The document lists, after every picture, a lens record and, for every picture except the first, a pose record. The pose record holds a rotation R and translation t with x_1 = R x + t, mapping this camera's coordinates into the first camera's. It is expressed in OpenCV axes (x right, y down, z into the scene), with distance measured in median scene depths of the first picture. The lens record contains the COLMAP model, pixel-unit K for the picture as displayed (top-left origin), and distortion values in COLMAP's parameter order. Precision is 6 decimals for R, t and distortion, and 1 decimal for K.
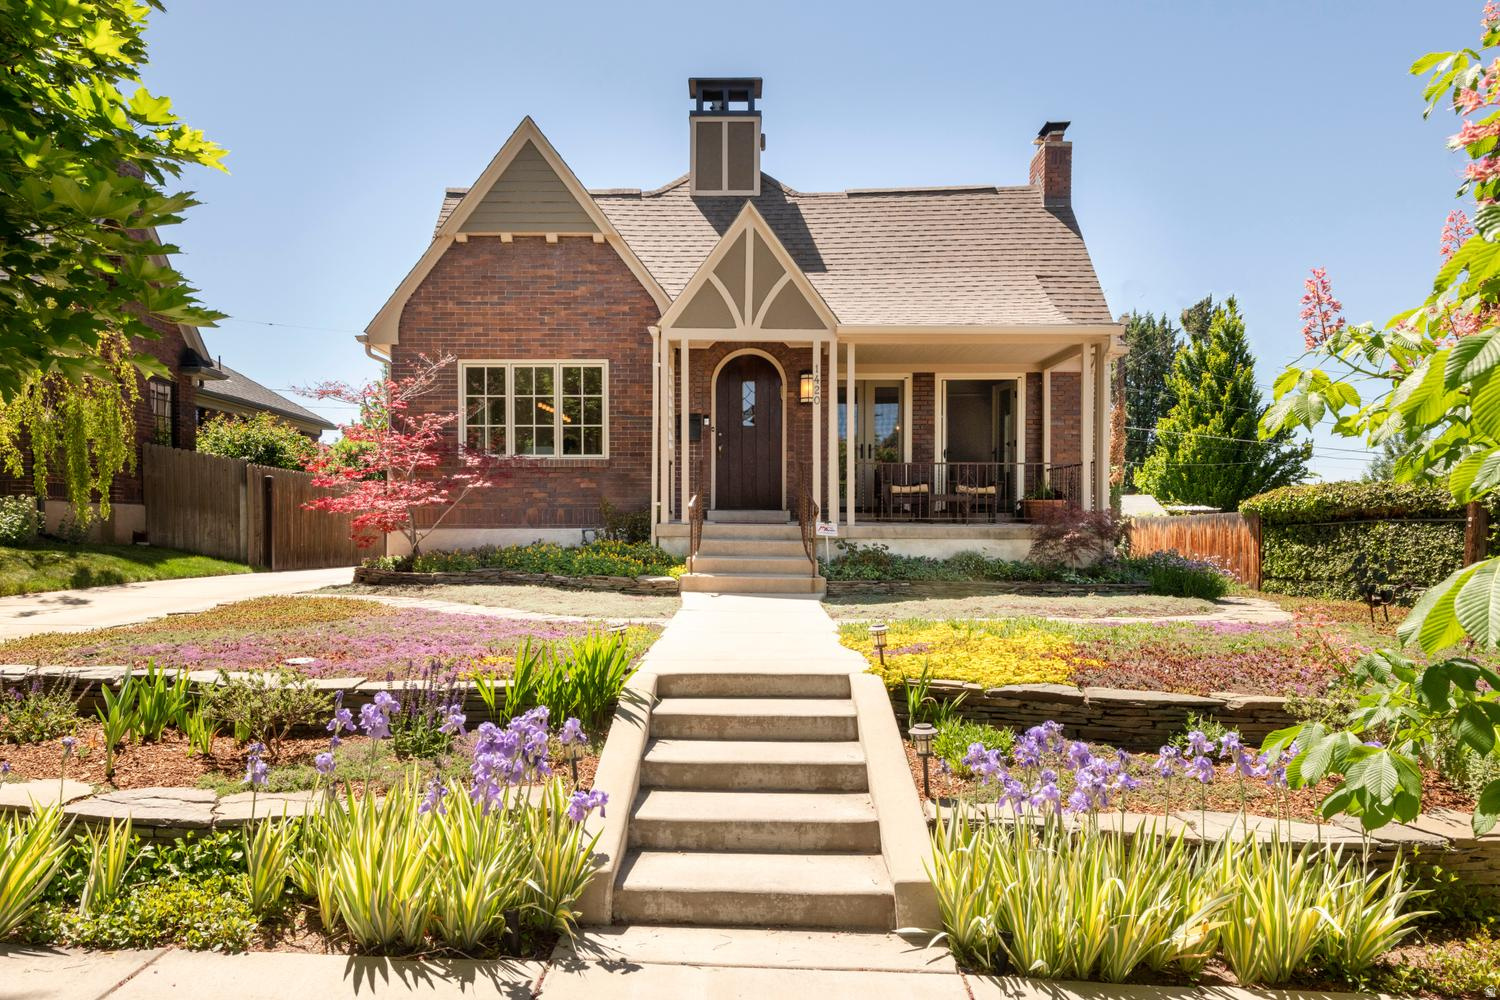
lens RADIAL K [[973.8, 0, 755.1], [0, 973.8, 549.2], [0, 0, 1]] dist [-0.000713, -0.000384]
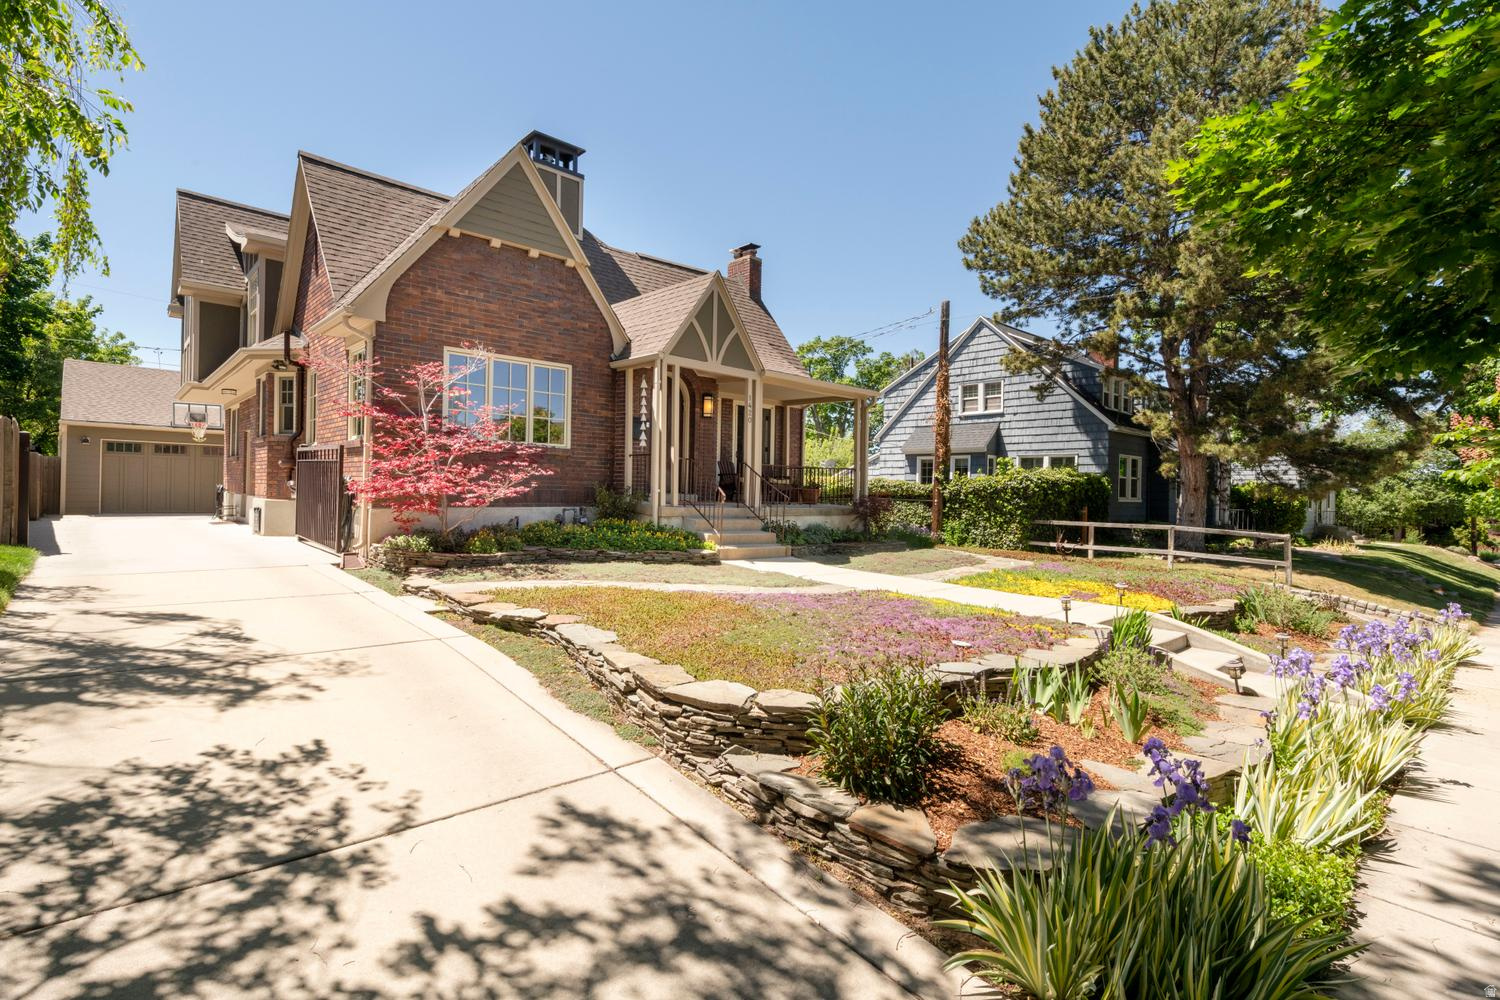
lens RADIAL K [[695.6, 0, 750.5], [0, 695.6, 494.4], [0, 0, 1]] dist [0.002985, 0.000350]
pose [[0.737352, 0.012328, 0.675396, -0.567672], [-0.010264, 0.999922, -0.007045, -0.032218], [-0.675431, -0.001738, 0.737421, 0.220761]]
